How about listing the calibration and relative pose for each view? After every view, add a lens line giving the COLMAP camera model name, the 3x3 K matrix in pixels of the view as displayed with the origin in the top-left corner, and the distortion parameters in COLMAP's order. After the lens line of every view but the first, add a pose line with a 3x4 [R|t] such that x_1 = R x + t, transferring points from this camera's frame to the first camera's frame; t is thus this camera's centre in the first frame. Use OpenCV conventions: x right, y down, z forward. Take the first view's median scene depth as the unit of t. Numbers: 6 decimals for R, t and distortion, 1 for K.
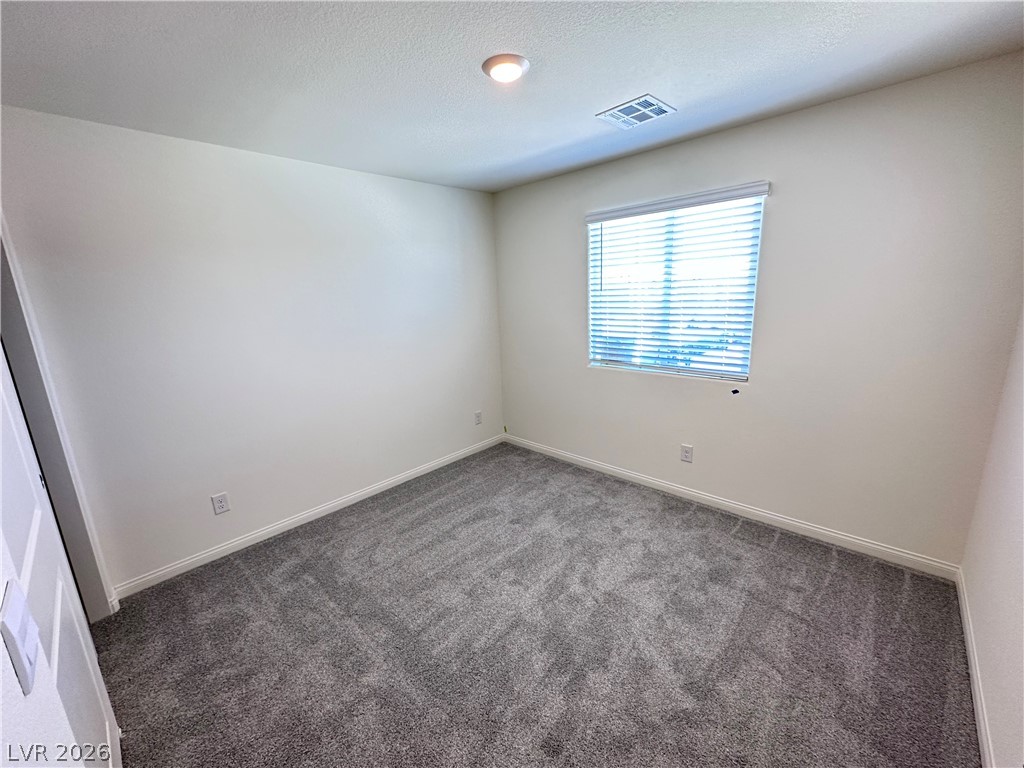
lens RADIAL K [[411.2, 0, 508.4], [0, 411.2, 390.6], [0, 0, 1]] dist [-0.001344, 0.000033]
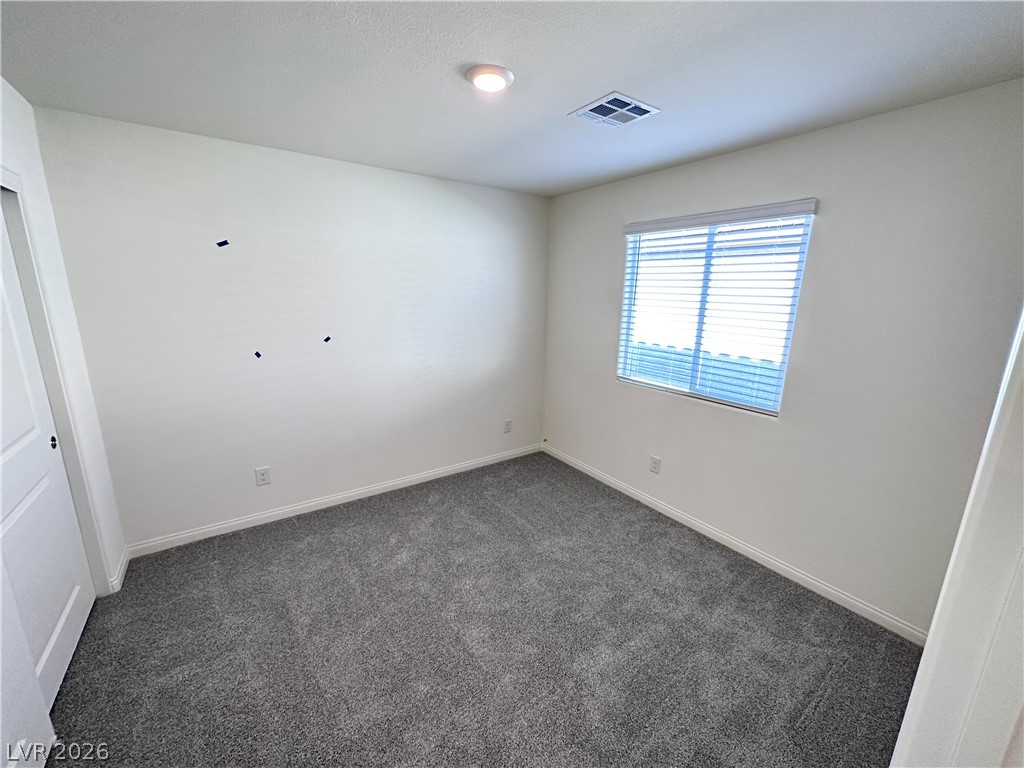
lens RADIAL K [[411.2, 0, 516.5], [0, 411.2, 377.0], [0, 0, 1]] dist [-0.001344, 0.000033]
pose [[0.974547, 0.102740, -0.199256, 0.147953], [-0.105912, 0.994361, -0.005296, -0.053197], [0.197588, 0.026265, 0.979933, 0.055724]]
